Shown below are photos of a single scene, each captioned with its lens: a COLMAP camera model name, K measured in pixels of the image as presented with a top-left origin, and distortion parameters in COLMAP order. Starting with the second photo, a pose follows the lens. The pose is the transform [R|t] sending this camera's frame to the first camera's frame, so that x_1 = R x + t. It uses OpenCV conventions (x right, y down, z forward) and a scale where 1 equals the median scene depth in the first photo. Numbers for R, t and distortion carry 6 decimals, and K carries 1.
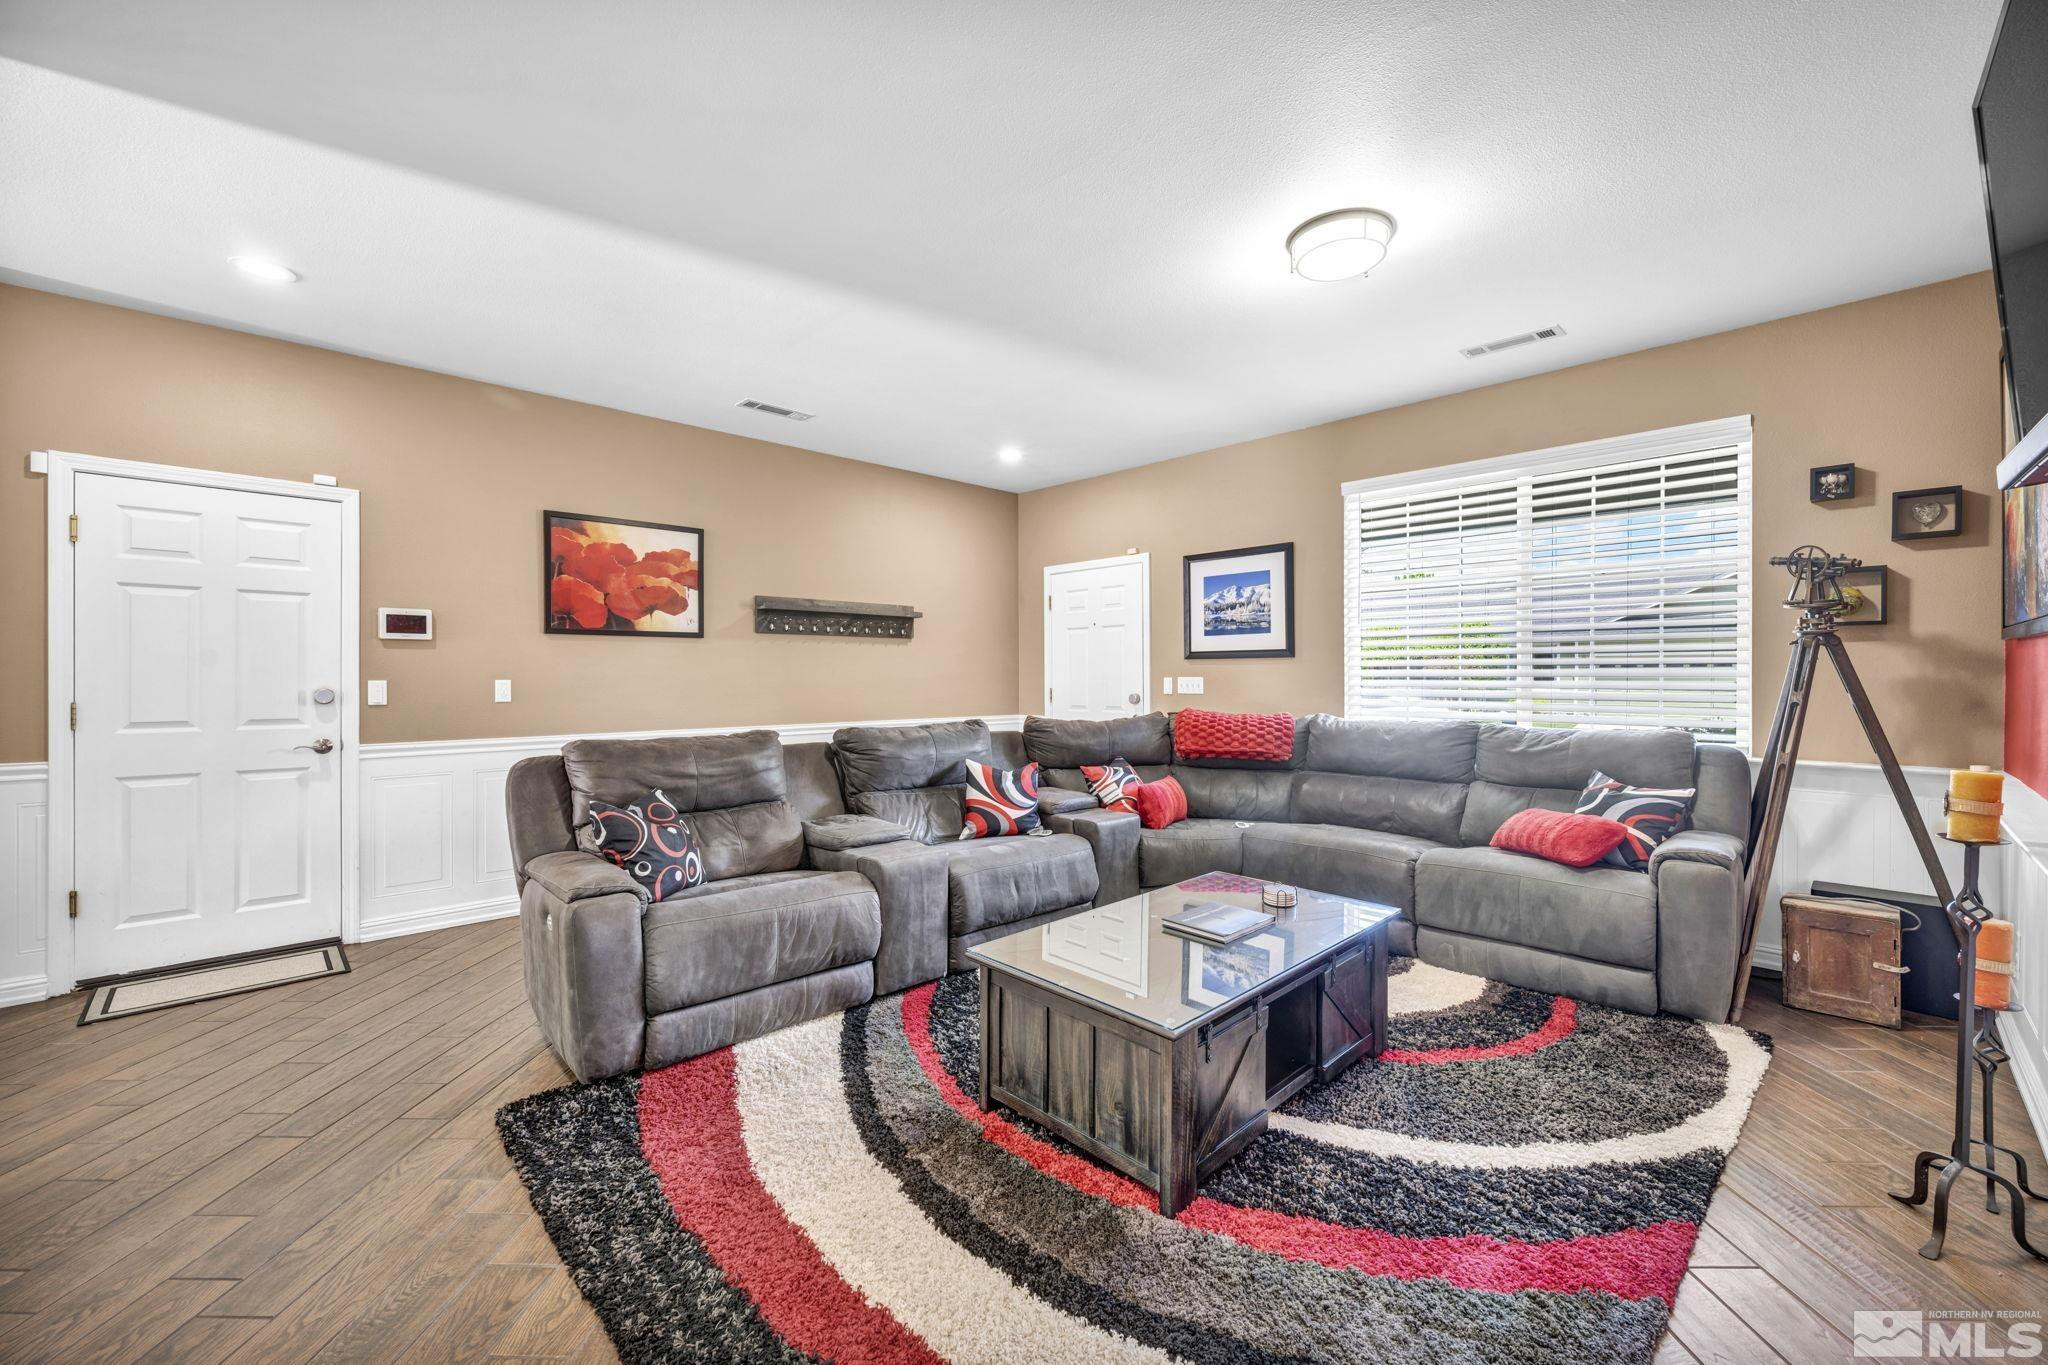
lens RADIAL K [[809.5, 0, 1029.8], [0, 809.5, 682.3], [0, 0, 1]] dist [-0.001982, 0.000485]
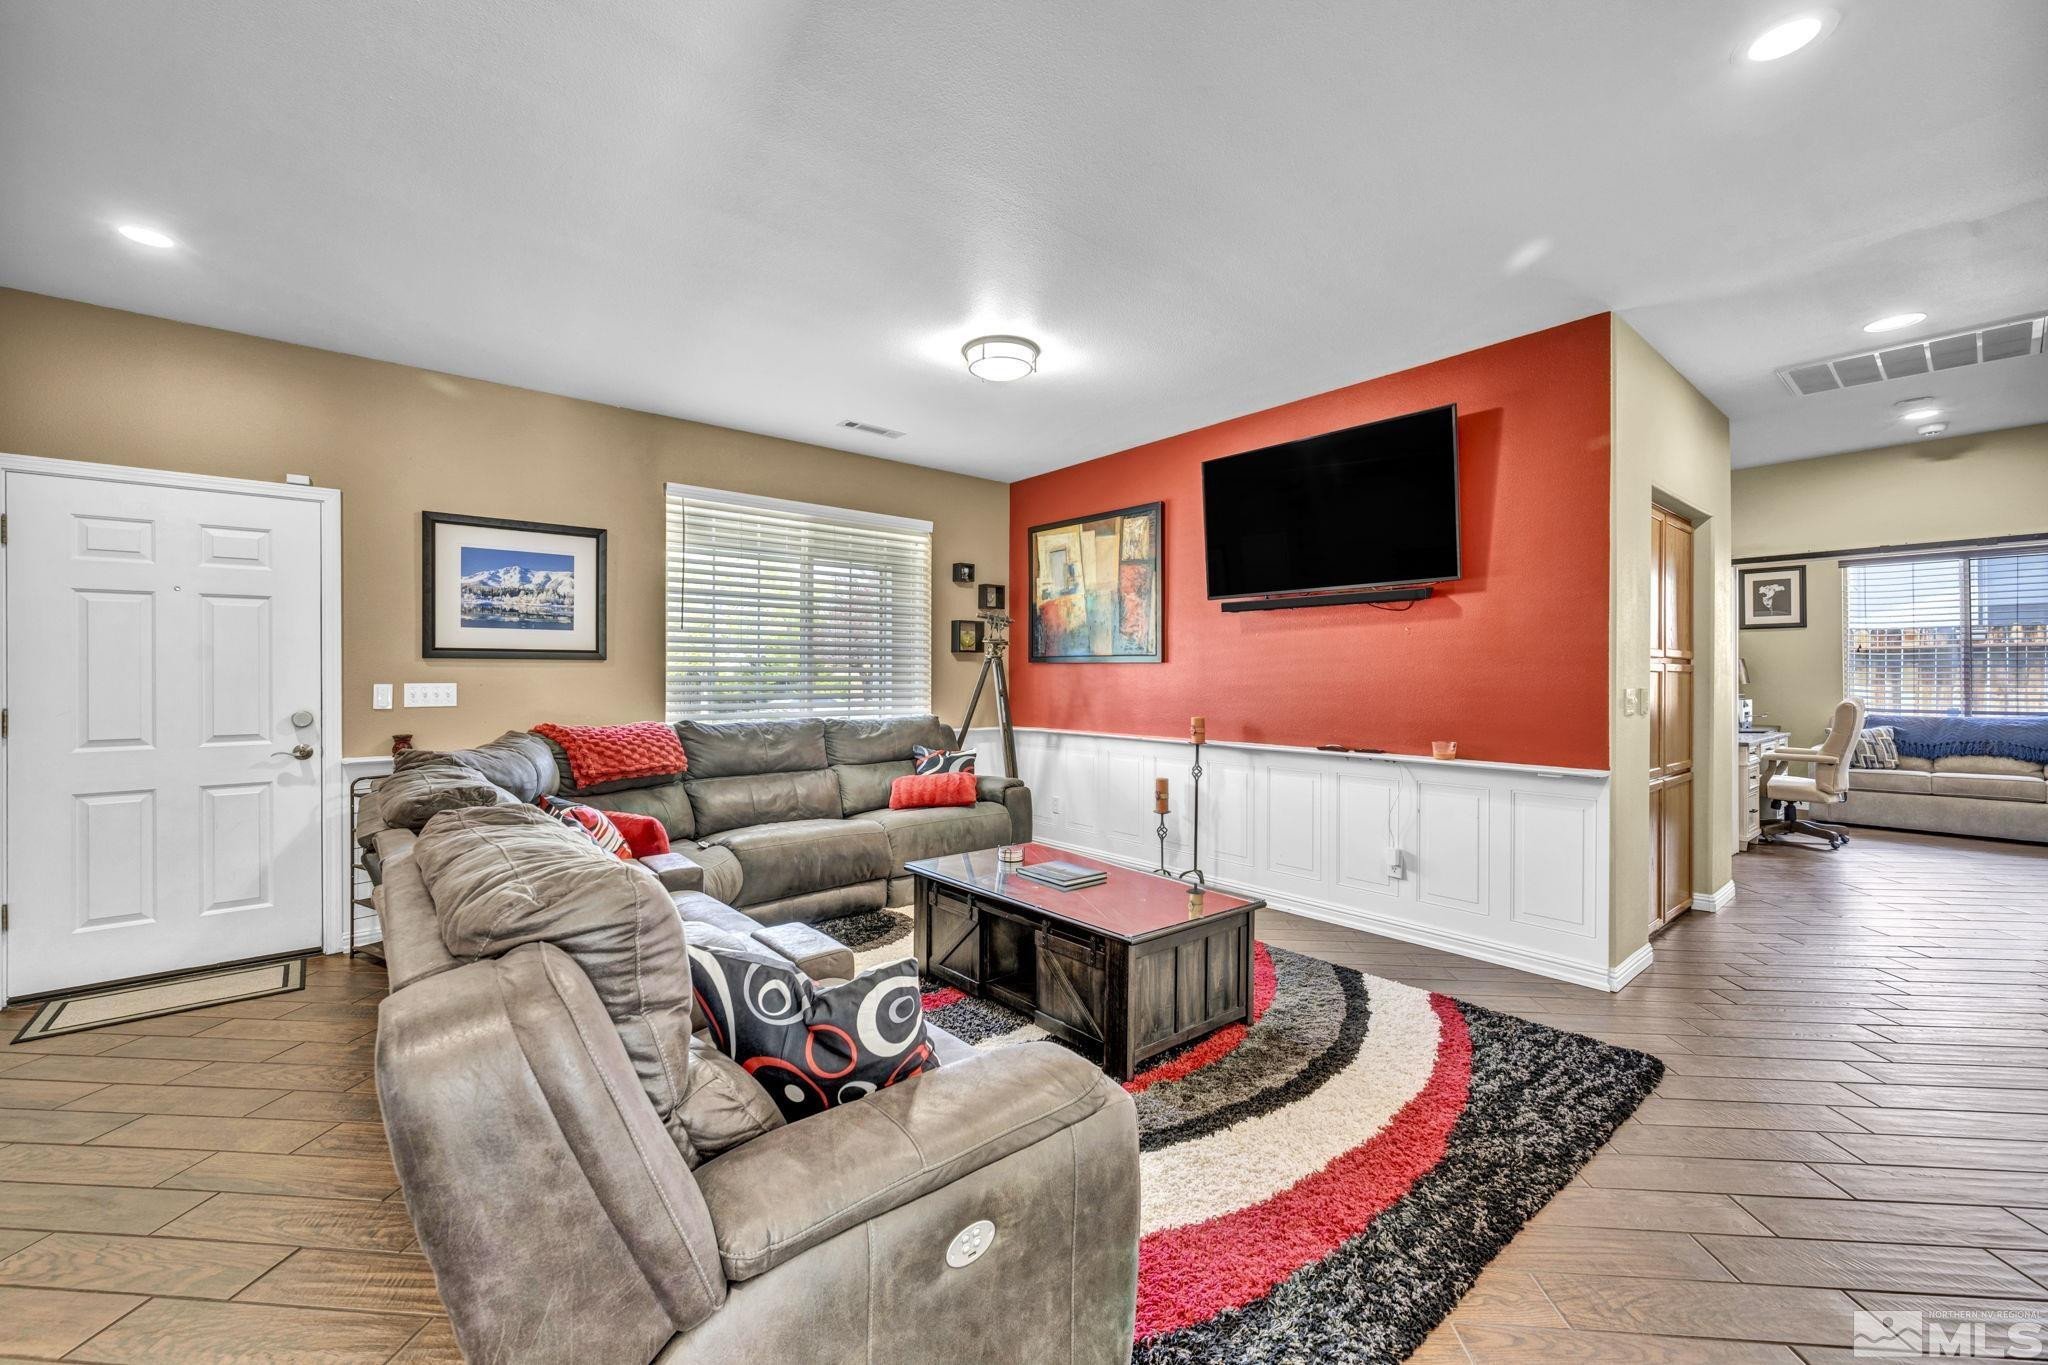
lens RADIAL K [[809.5, 0, 1029.8], [0, 809.5, 682.3], [0, 0, 1]] dist [-0.001982, 0.000485]
pose [[0.075902, -0.006045, 0.997097, -0.502815], [0.009798, 0.999938, 0.005317, -0.006700], [-0.997067, 0.009366, 0.075957, 0.458504]]
